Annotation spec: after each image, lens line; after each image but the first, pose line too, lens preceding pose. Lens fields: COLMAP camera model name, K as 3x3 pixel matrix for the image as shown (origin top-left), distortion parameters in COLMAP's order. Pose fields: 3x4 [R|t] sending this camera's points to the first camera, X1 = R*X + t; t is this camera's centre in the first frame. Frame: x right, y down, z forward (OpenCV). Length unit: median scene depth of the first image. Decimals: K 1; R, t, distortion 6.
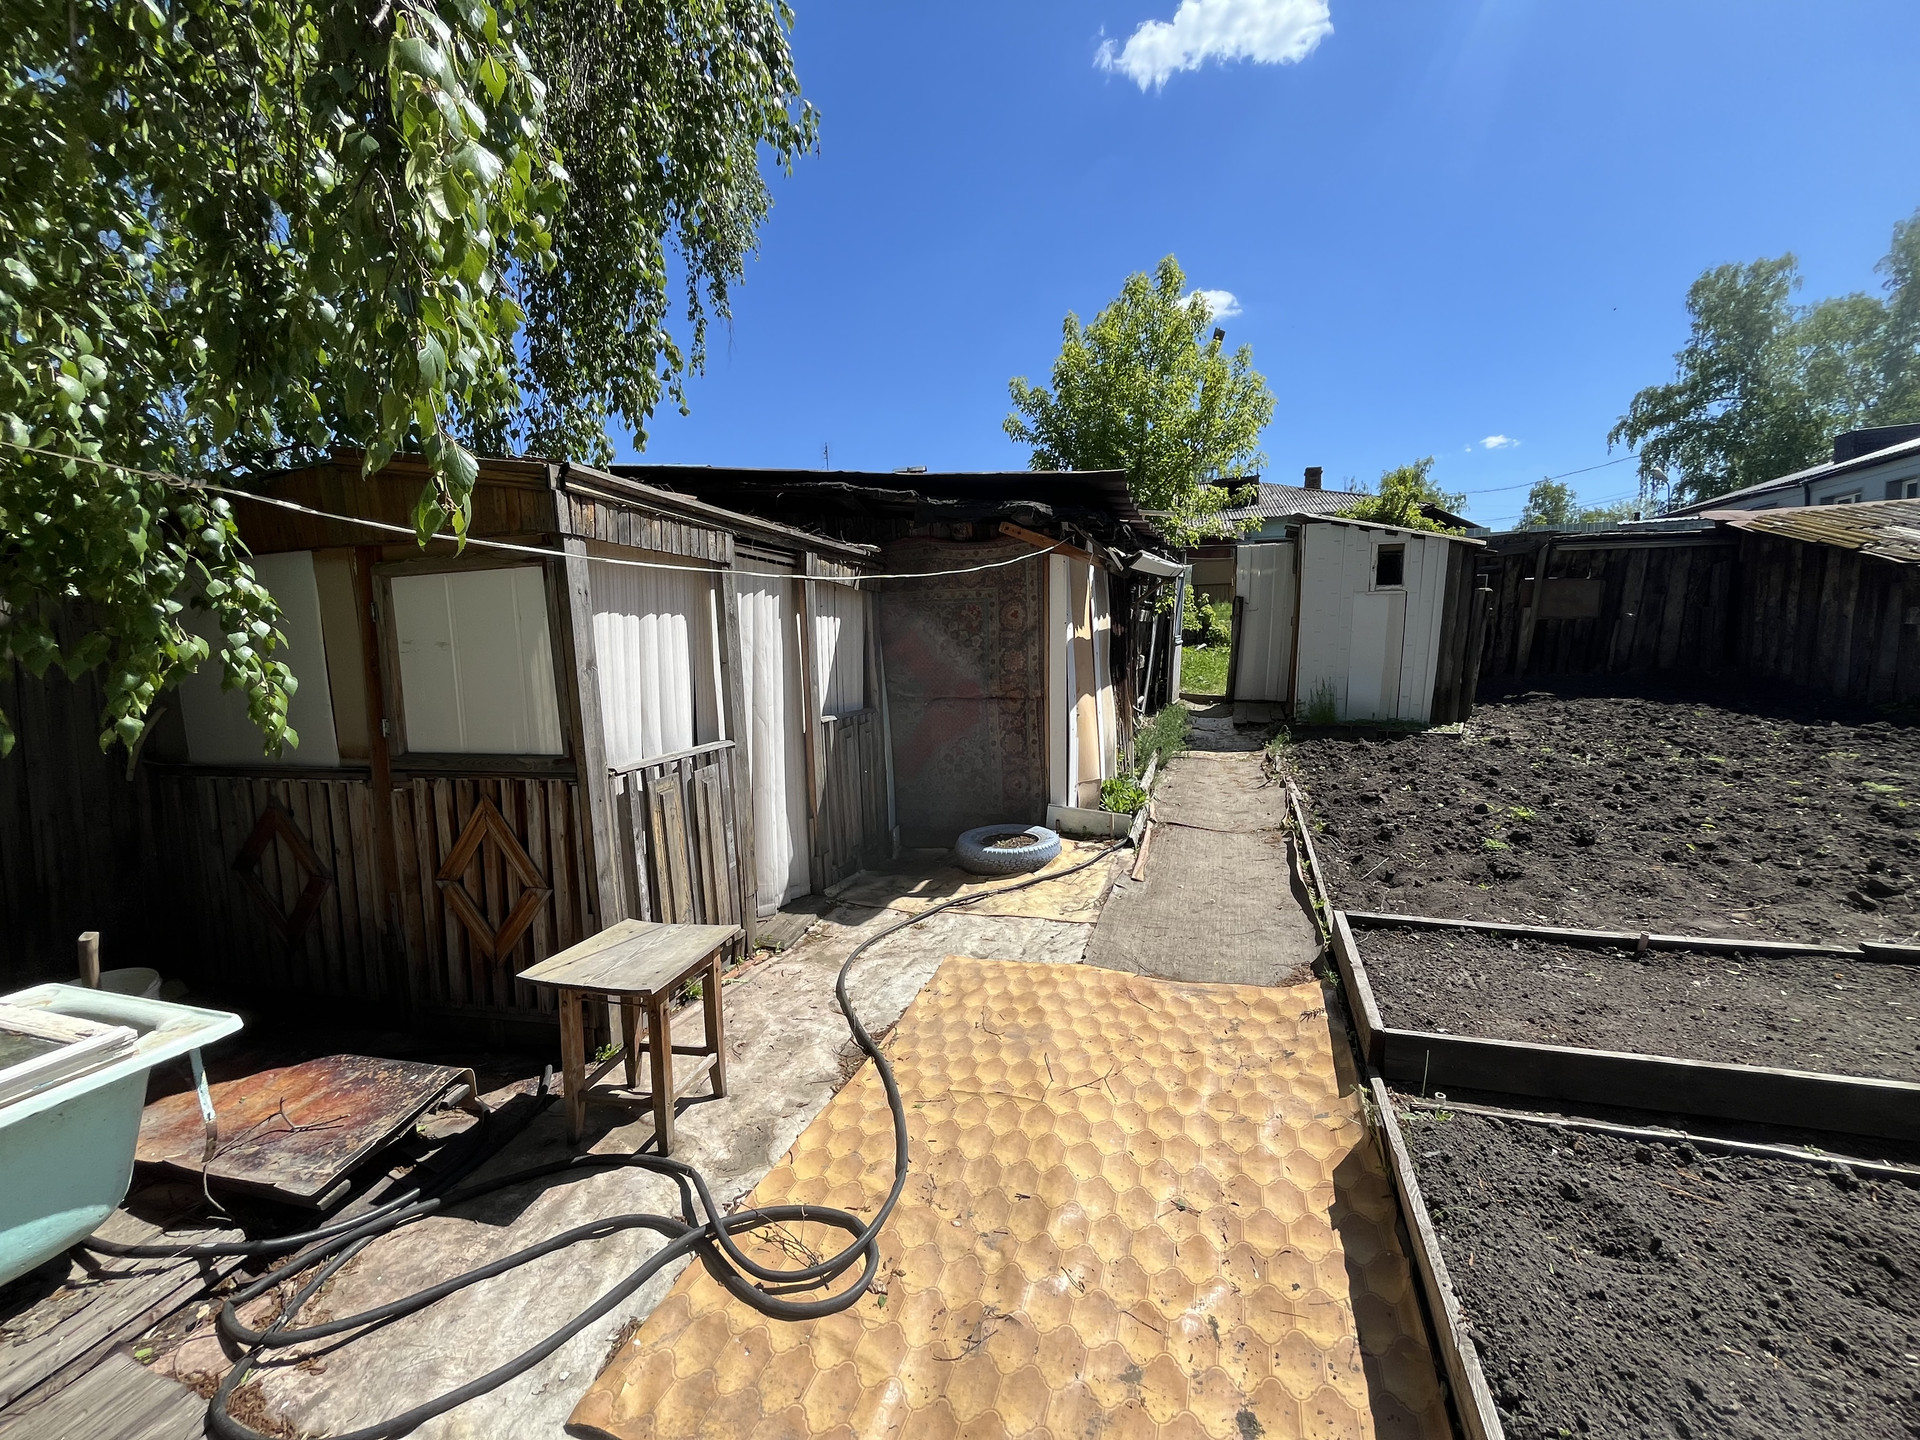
lens RADIAL K [[772.3, 0, 958.1], [0, 772.3, 718.6], [0, 0, 1]] dist [-0.003495, 0.001269]
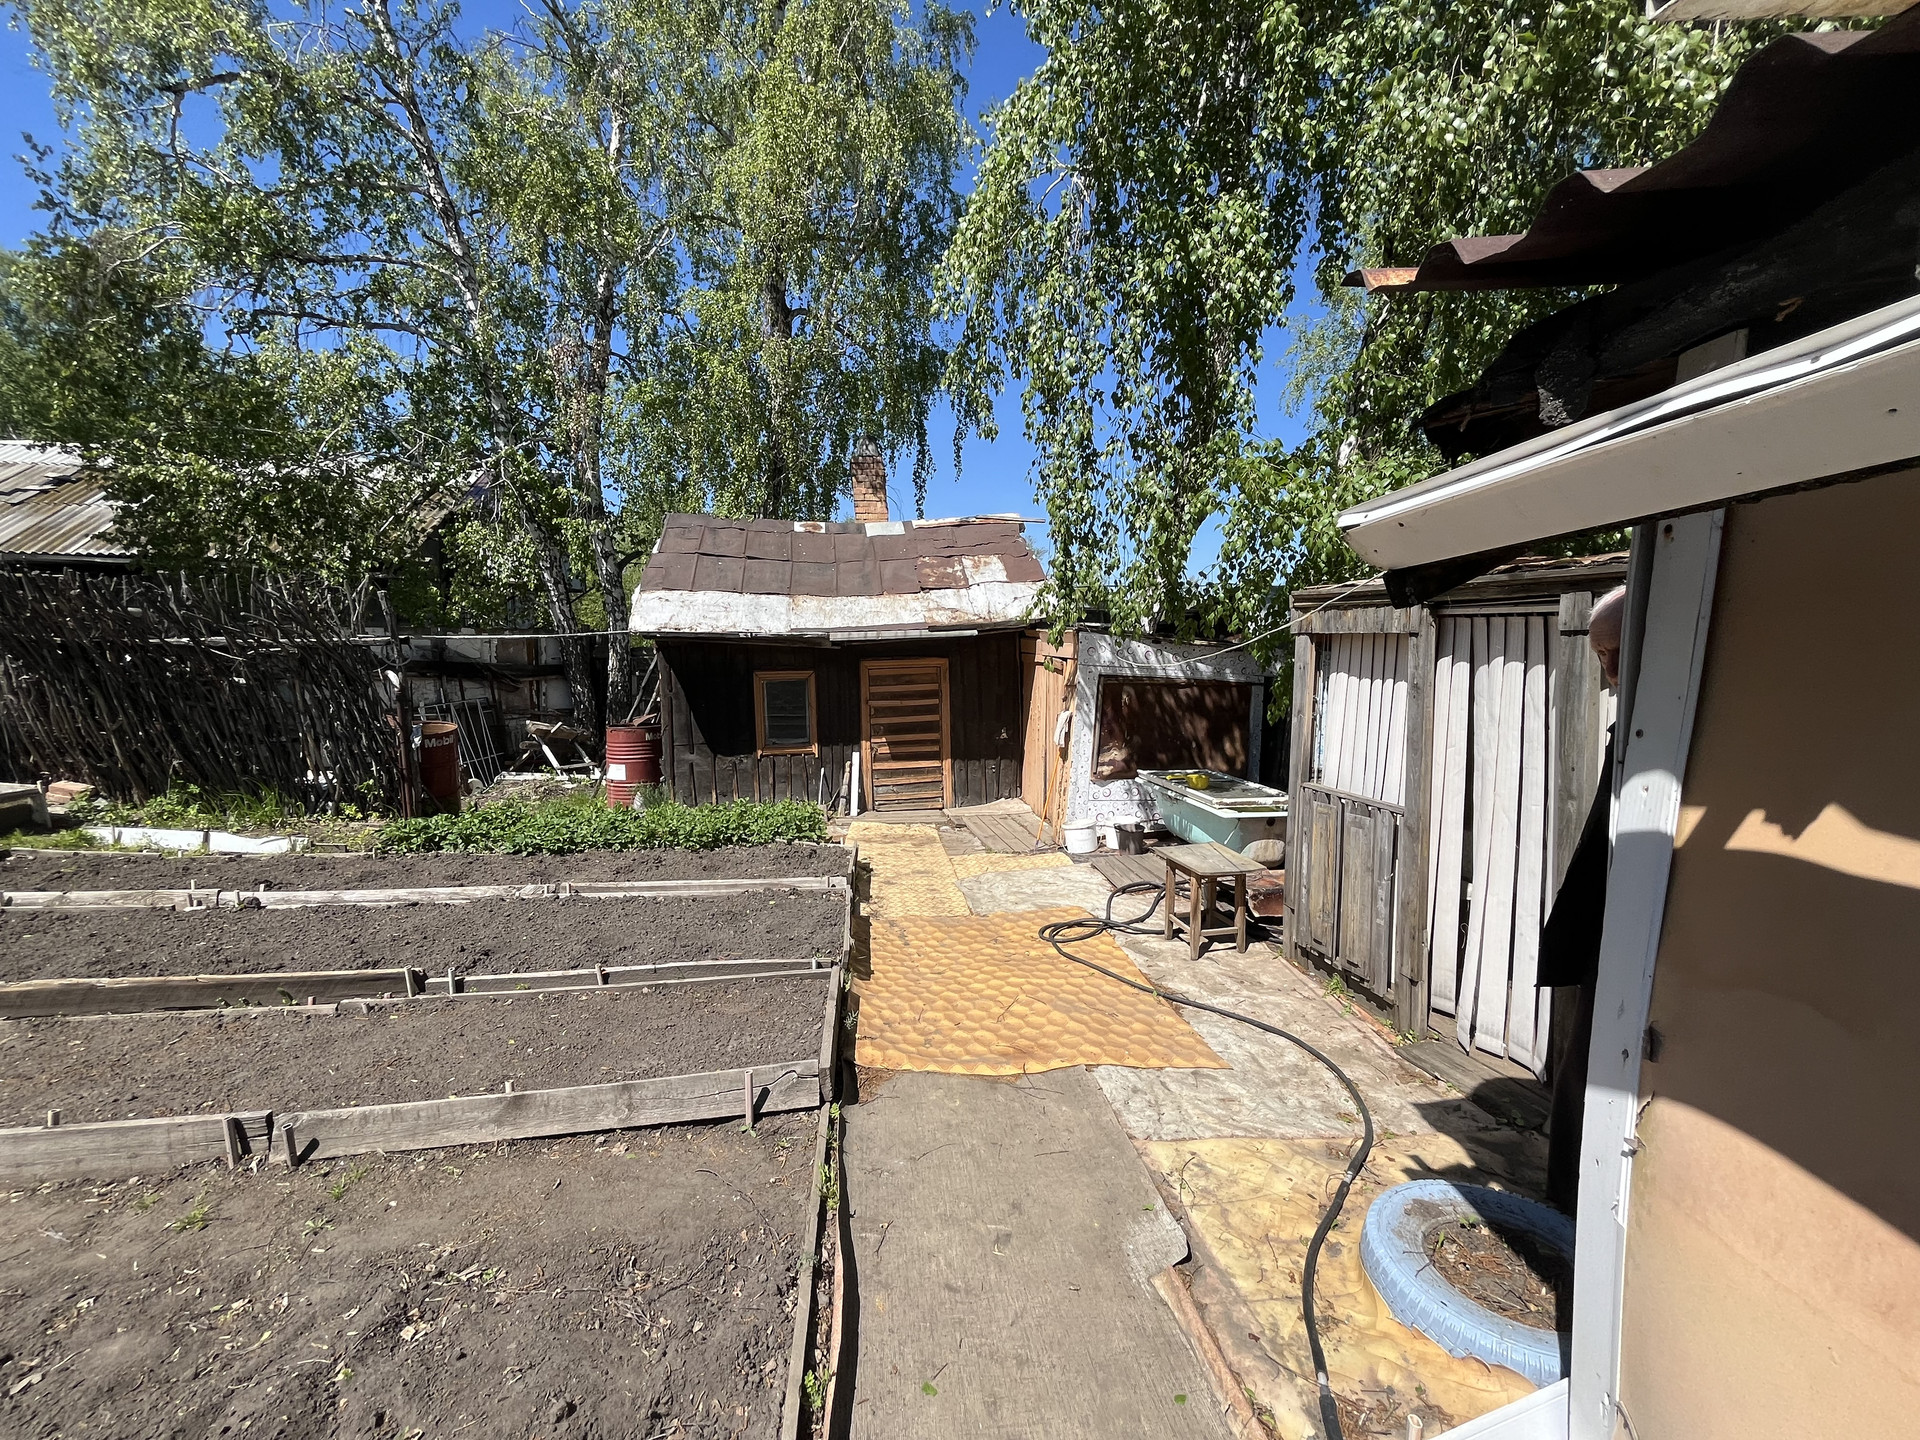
lens RADIAL K [[772.3, 0, 954.5], [0, 772.3, 727.2], [0, 0, 1]] dist [-0.003495, 0.001269]
pose [[-0.899651, 0.067747, -0.431323, 0.542338], [-0.020247, 0.980352, 0.196213, -0.216303], [0.436141, 0.185256, -0.880603, 1.334154]]
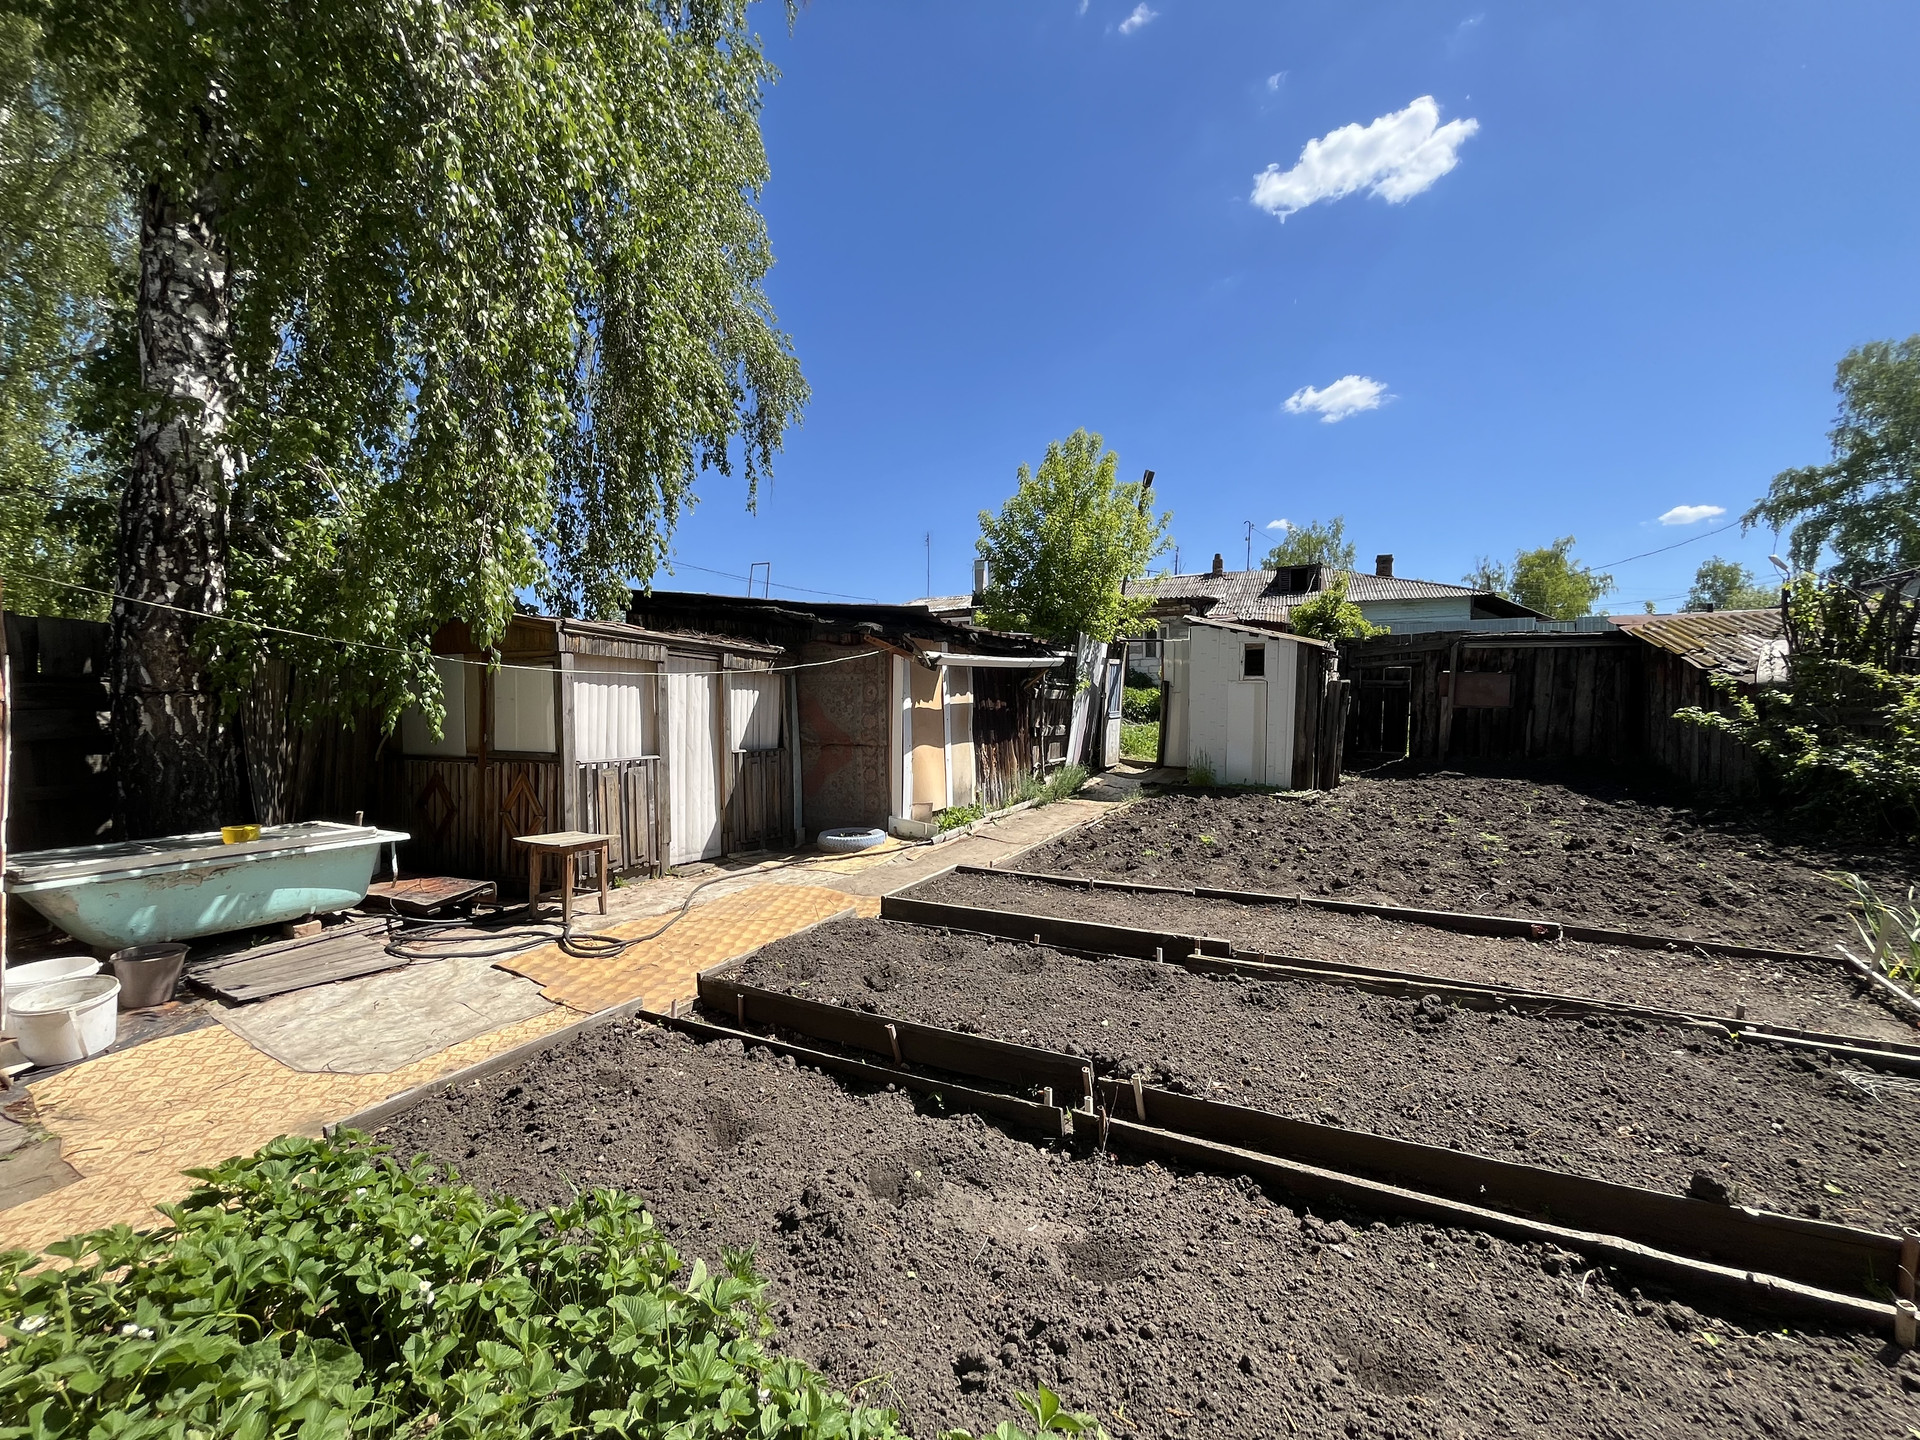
lens RADIAL K [[772.3, 0, 961.3], [0, 772.3, 717.1], [0, 0, 1]] dist [-0.003495, 0.001269]
pose [[0.985817, 0.033769, -0.164393, 0.604816], [-0.048822, 0.994887, -0.088406, 0.053588], [0.160567, 0.095178, 0.982425, -0.595020]]
